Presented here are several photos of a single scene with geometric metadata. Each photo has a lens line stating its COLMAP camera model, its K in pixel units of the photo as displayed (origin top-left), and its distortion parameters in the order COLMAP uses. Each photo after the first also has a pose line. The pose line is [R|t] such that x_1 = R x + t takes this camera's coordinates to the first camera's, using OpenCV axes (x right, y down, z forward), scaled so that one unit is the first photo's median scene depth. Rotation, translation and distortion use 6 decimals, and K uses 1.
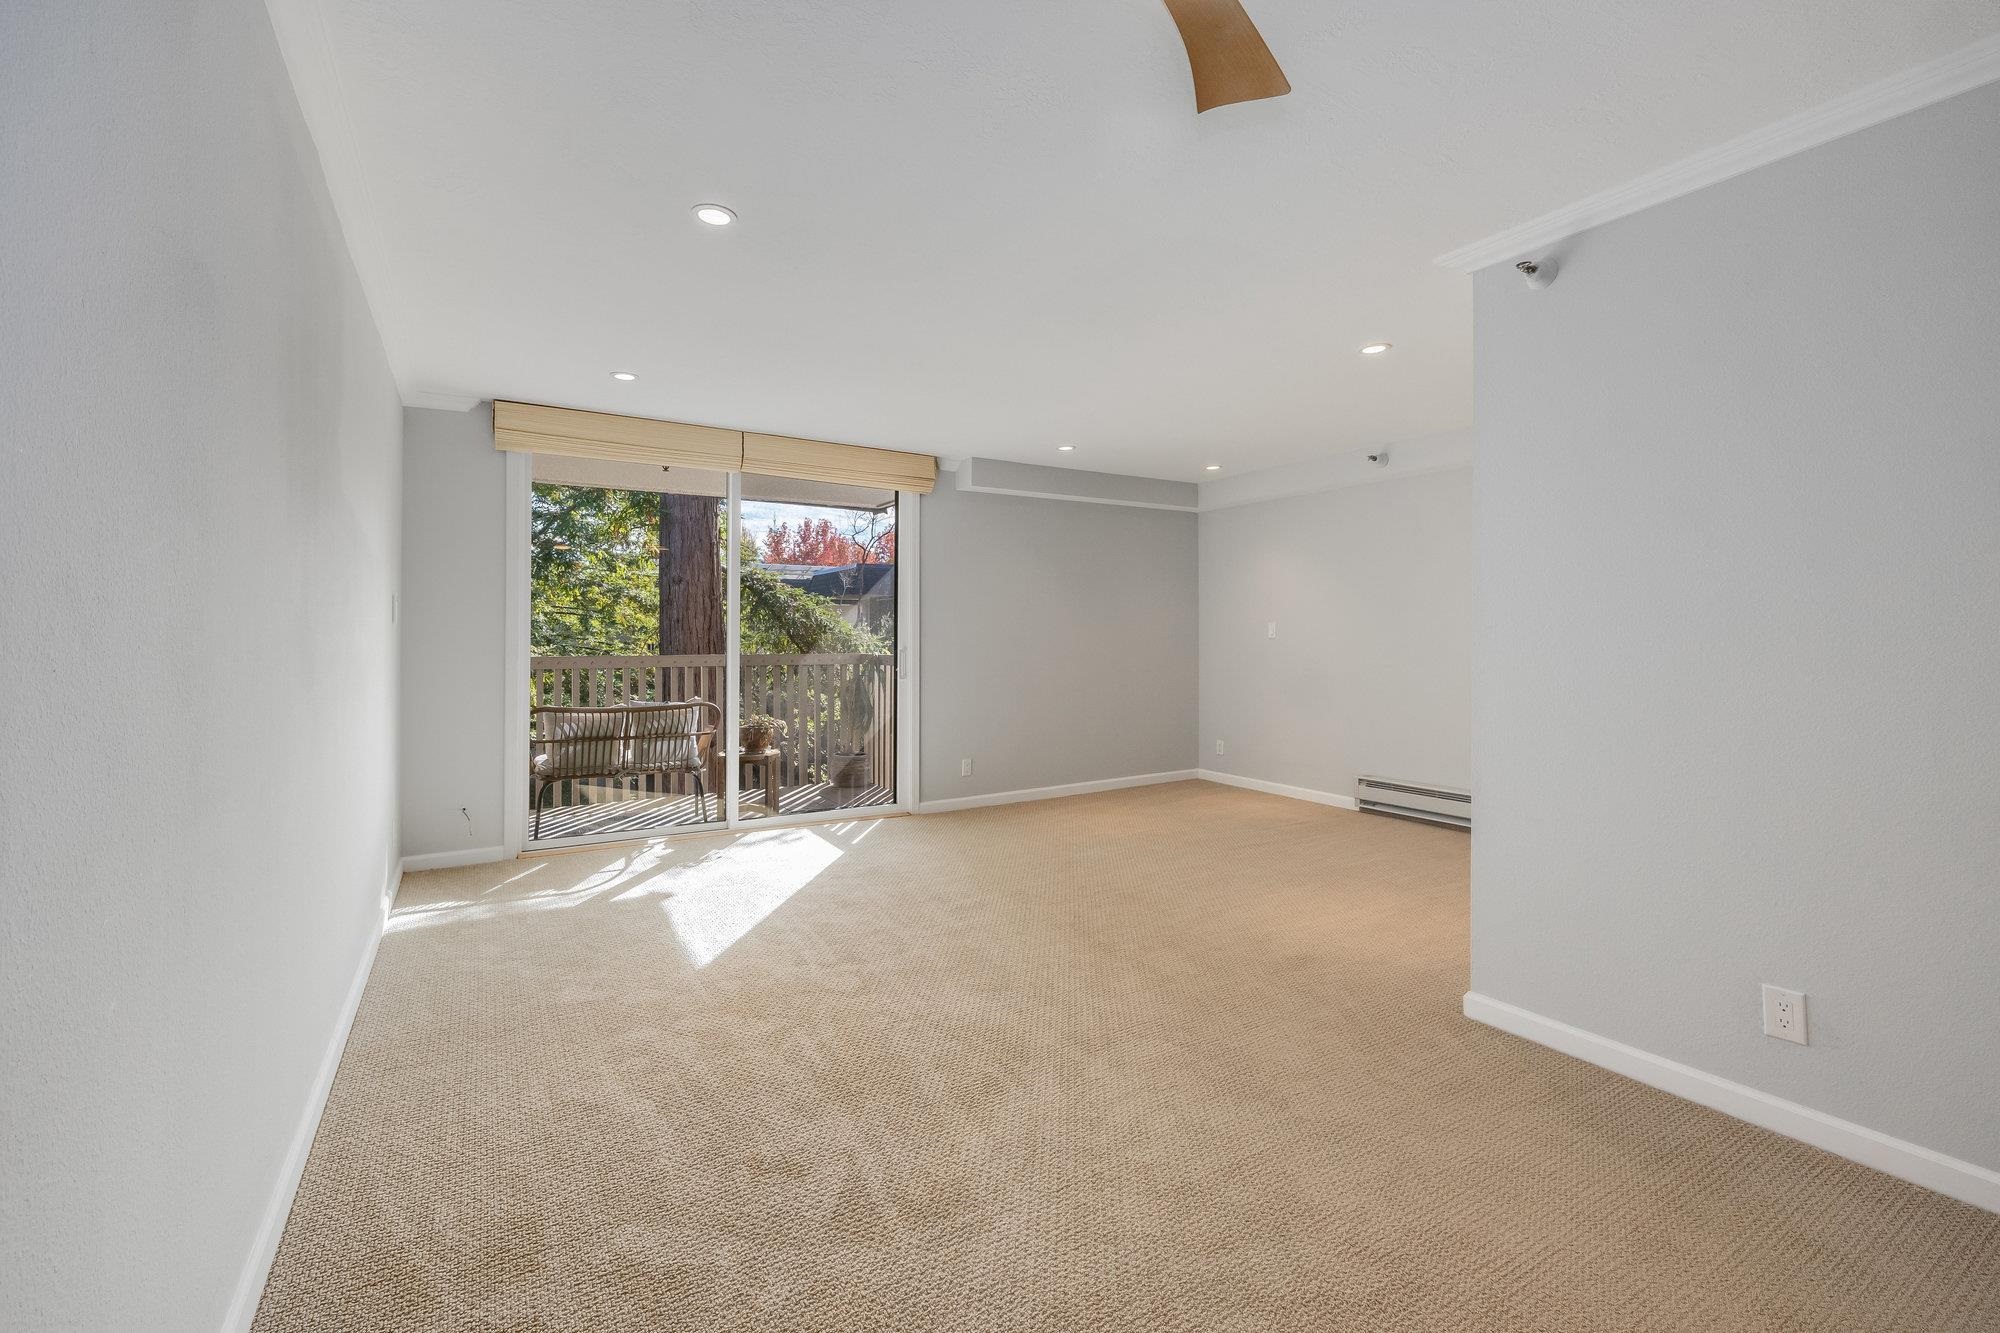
lens RADIAL K [[844.4, 0, 990.2], [0, 844.4, 640.9], [0, 0, 1]] dist [0.000749, 0.000300]
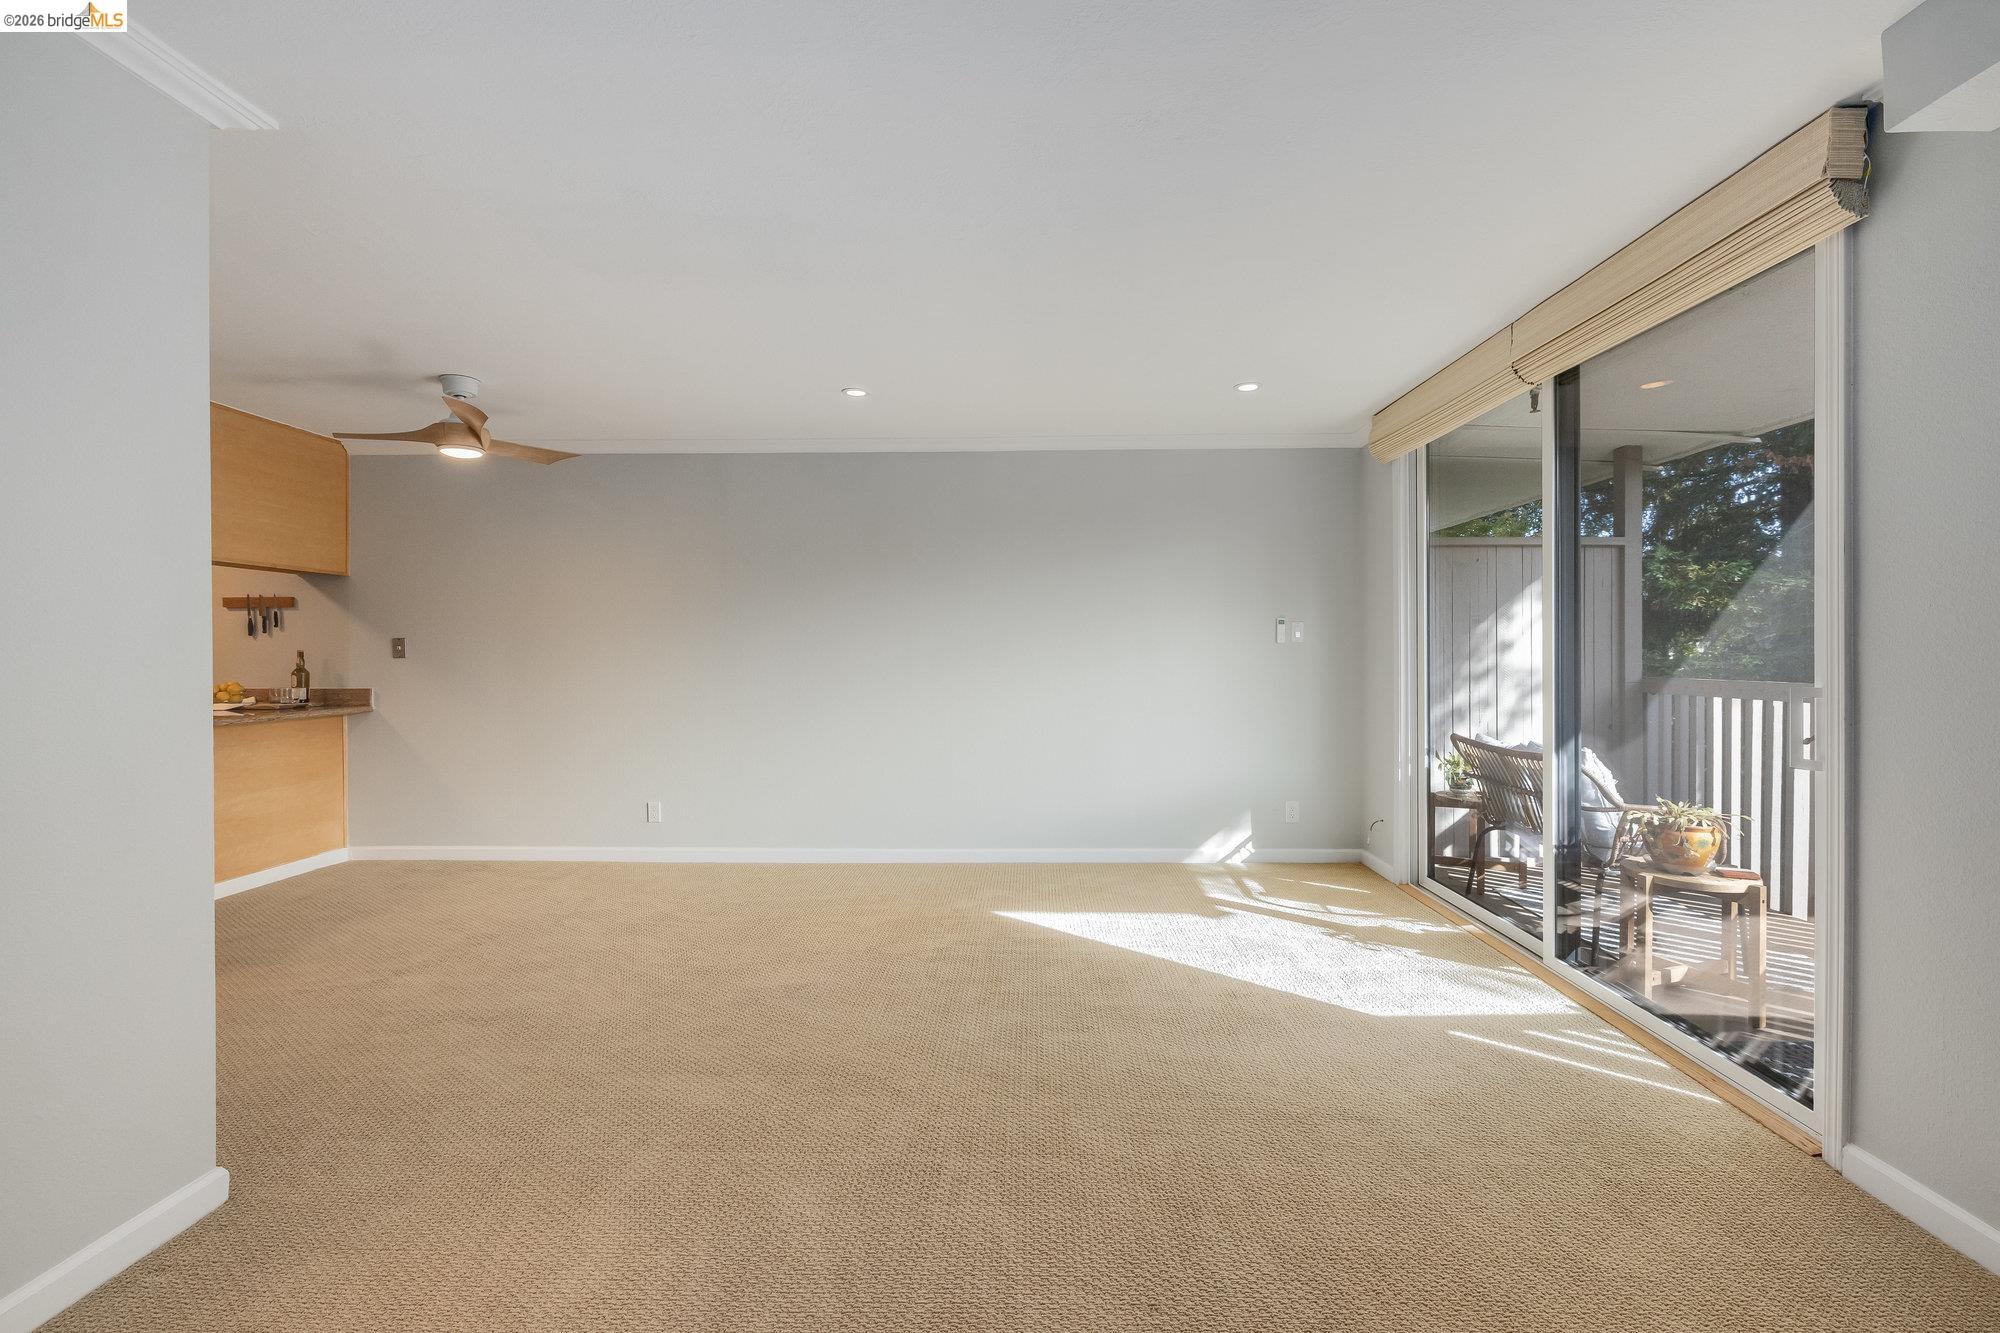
lens RADIAL K [[859.0, 0, 1006.8], [0, 859.0, 651.4], [0, 0, 1]] dist [-0.000522, -0.000099]
pose [[-0.528626, 0.000556, -0.848854, 0.425628], [-0.001704, 0.999997, 0.001717, -0.005851], [0.848853, 0.002354, -0.528624, 0.985267]]
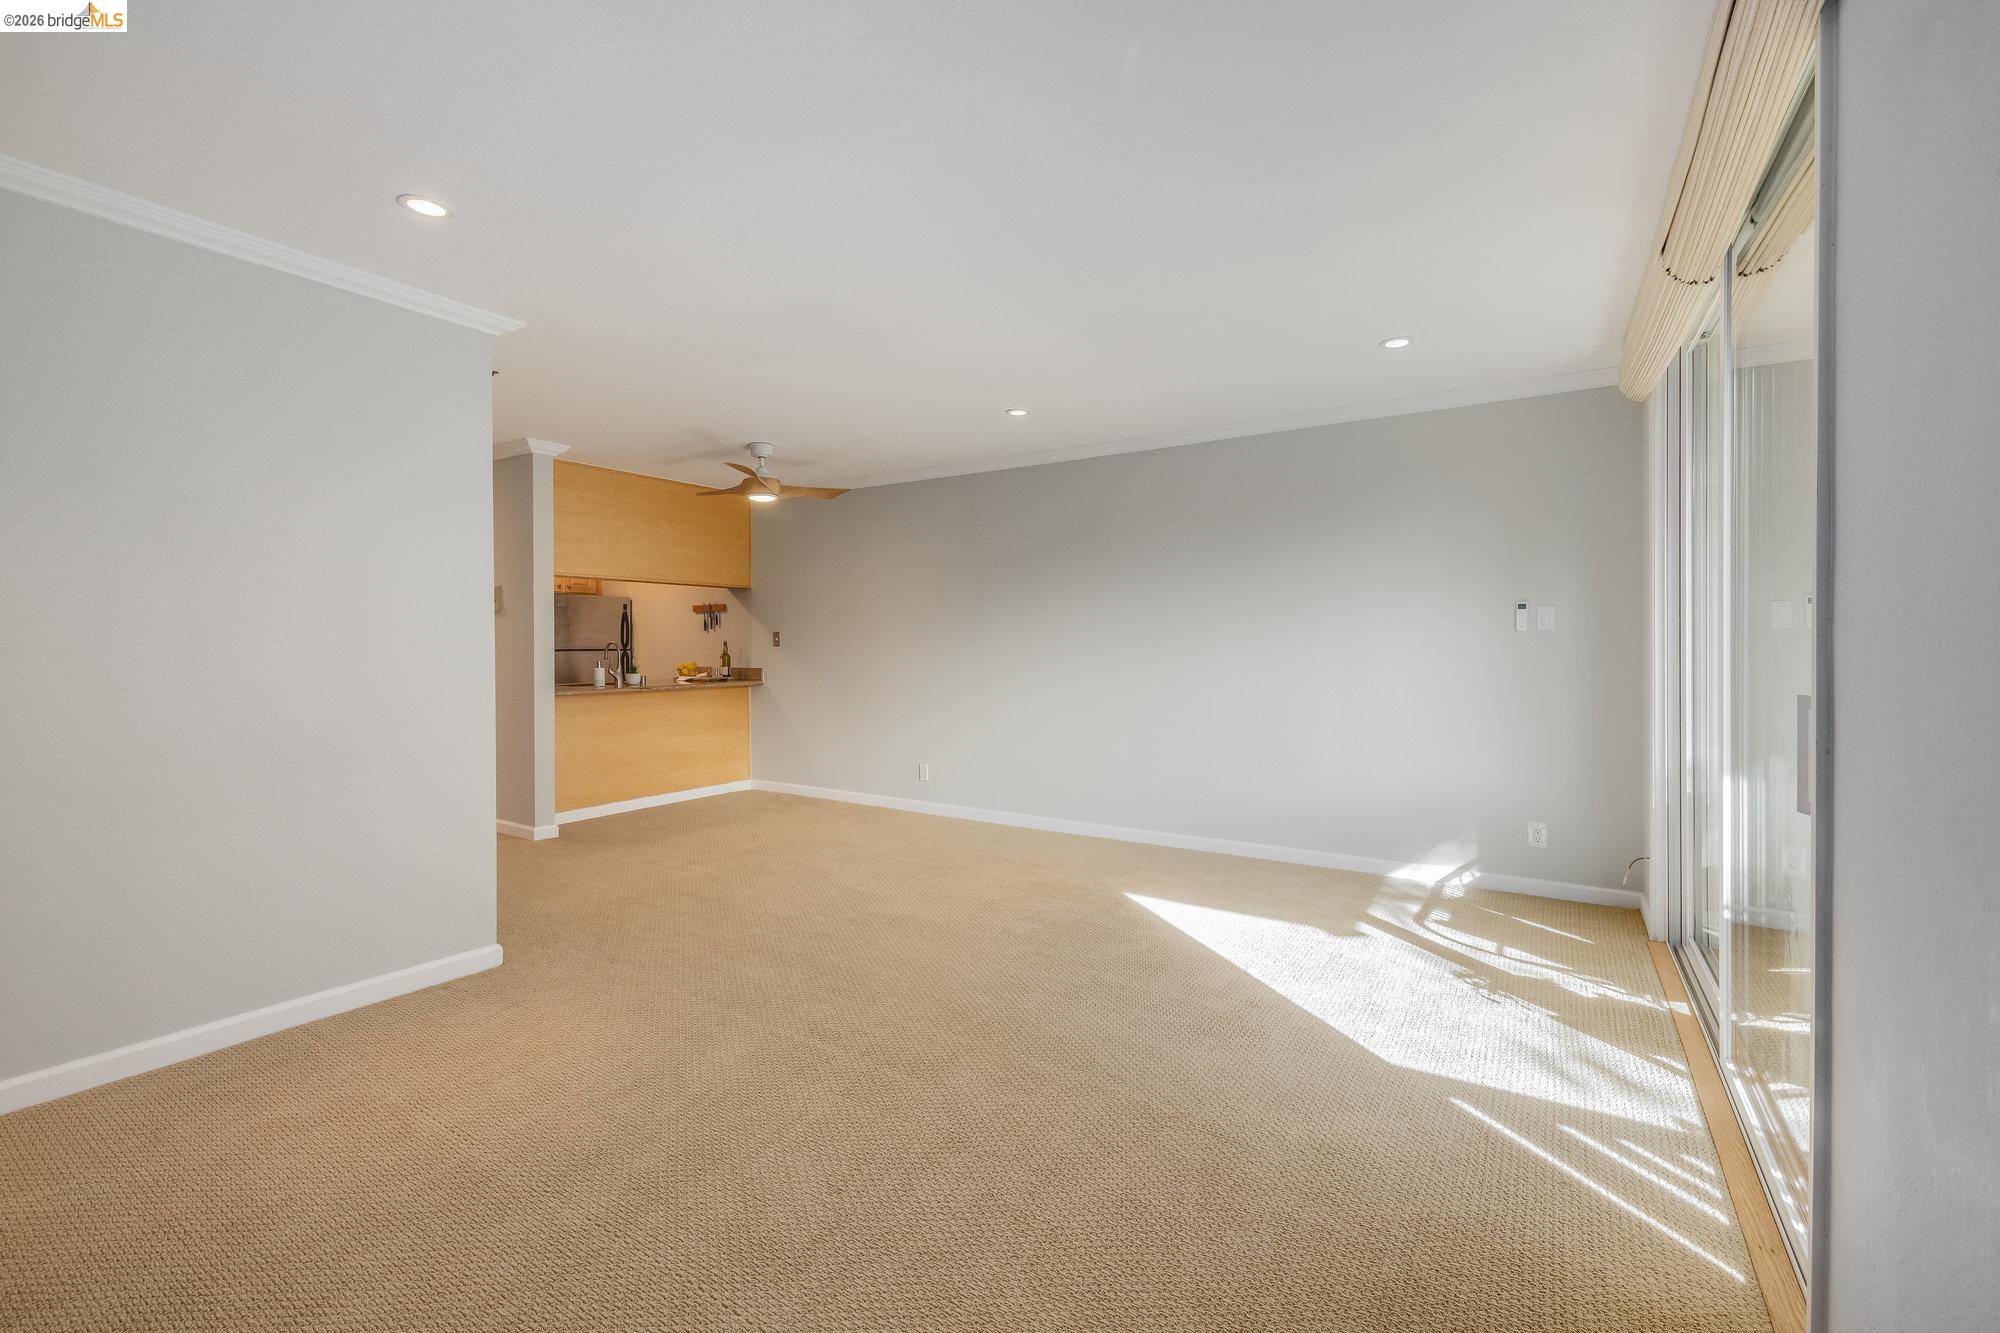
lens RADIAL K [[838.4, 0, 1003.4], [0, 838.4, 645.0], [0, 0, 1]] dist [0.001369, 0.000149]
pose [[-0.895359, 0.002356, -0.445339, 0.235714], [-0.000731, 0.999977, 0.006761, -0.006917], [0.445345, 0.006379, -0.895336, 1.216137]]
